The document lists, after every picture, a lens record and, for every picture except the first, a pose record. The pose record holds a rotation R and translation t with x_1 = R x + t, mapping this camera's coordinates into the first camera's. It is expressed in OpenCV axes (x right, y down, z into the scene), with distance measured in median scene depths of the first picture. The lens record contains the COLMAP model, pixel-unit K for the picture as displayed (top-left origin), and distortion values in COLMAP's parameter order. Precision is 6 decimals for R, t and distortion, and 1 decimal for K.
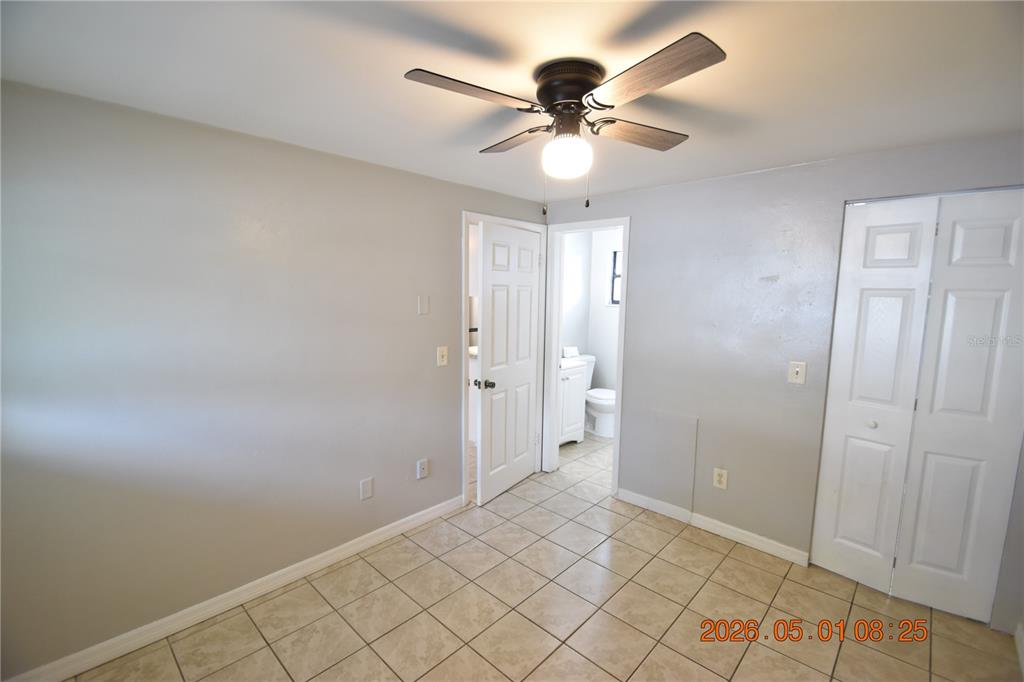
lens RADIAL K [[449.8, 0, 510.5], [0, 449.8, 345.8], [0, 0, 1]] dist [0.019195, -0.018533]
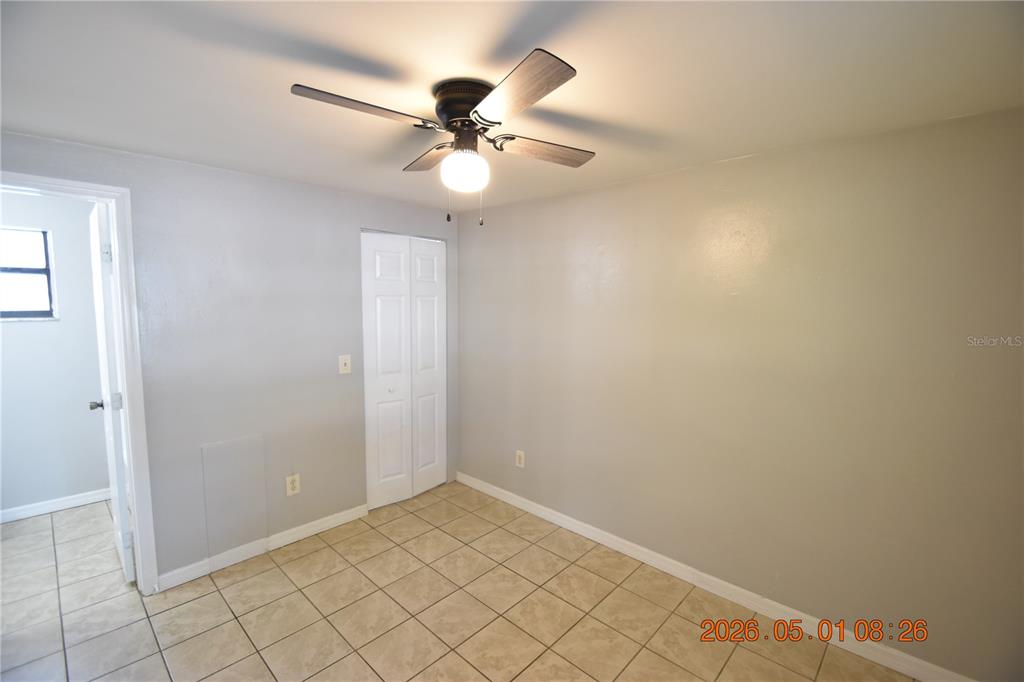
lens RADIAL K [[449.8, 0, 510.5], [0, 449.8, 345.8], [0, 0, 1]] dist [0.019195, -0.018533]
pose [[0.002164, -0.112503, 0.993649, -0.519319], [0.114212, 0.987177, 0.111522, -0.068457], [-0.993454, 0.113245, 0.014985, 0.507326]]
